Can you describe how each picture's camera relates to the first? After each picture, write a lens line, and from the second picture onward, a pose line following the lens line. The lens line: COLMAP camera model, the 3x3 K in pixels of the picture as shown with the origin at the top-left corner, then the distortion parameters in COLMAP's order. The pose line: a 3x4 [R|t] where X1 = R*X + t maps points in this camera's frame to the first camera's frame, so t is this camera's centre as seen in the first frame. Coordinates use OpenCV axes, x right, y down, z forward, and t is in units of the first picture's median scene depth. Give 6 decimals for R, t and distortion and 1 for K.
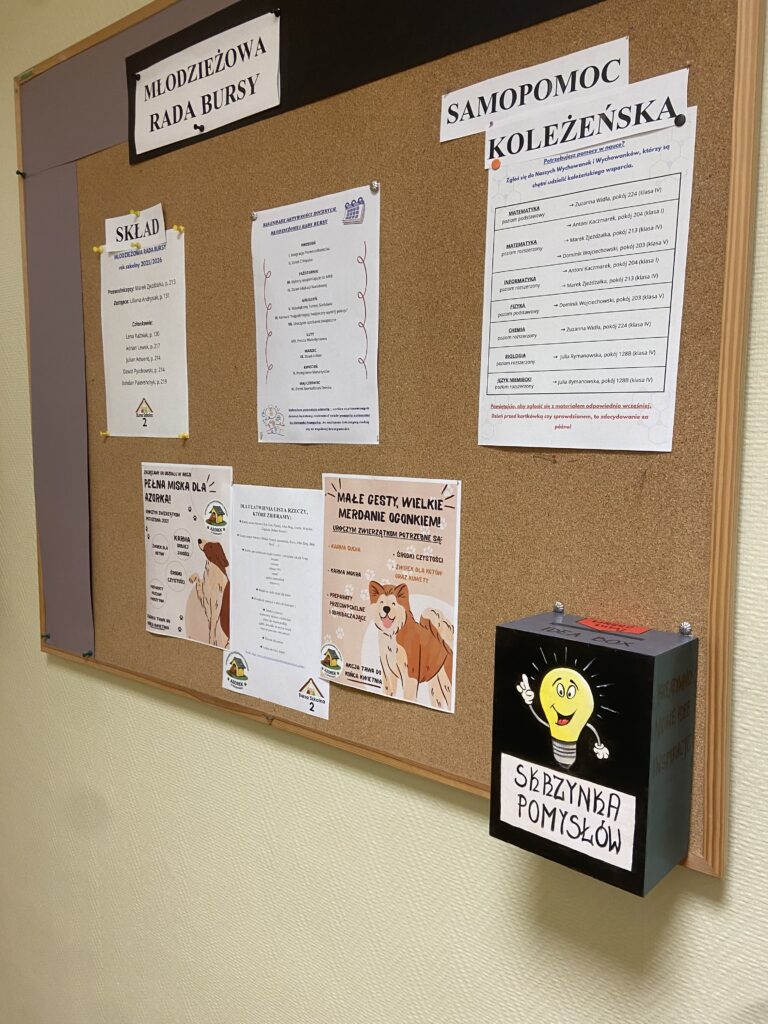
lens RADIAL K [[760.5, 0, 396.2], [0, 760.5, 503.1], [0, 0, 1]] dist [0.117974, -0.152864]
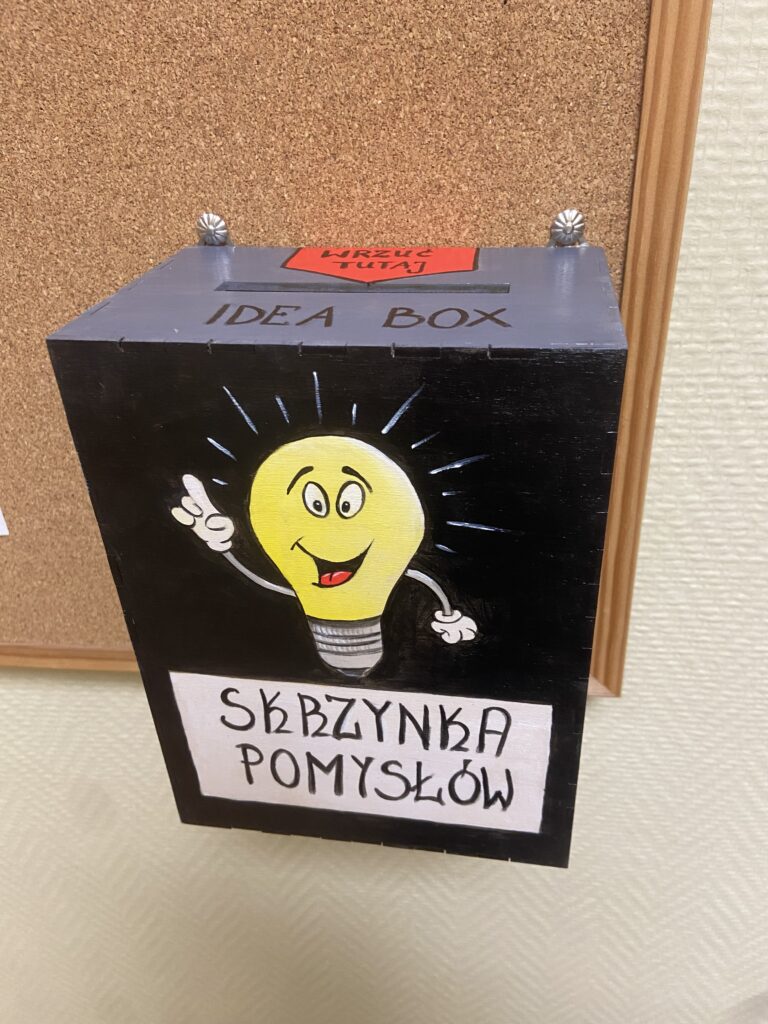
lens RADIAL K [[760.5, 0, 396.2], [0, 760.5, 503.1], [0, 0, 1]] dist [0.117974, -0.152864]
pose [[0.847944, -0.327696, 0.416660, 0.107989], [0.090414, 0.863916, 0.495454, 0.087661], [-0.522318, -0.382445, 0.762181, 0.736076]]
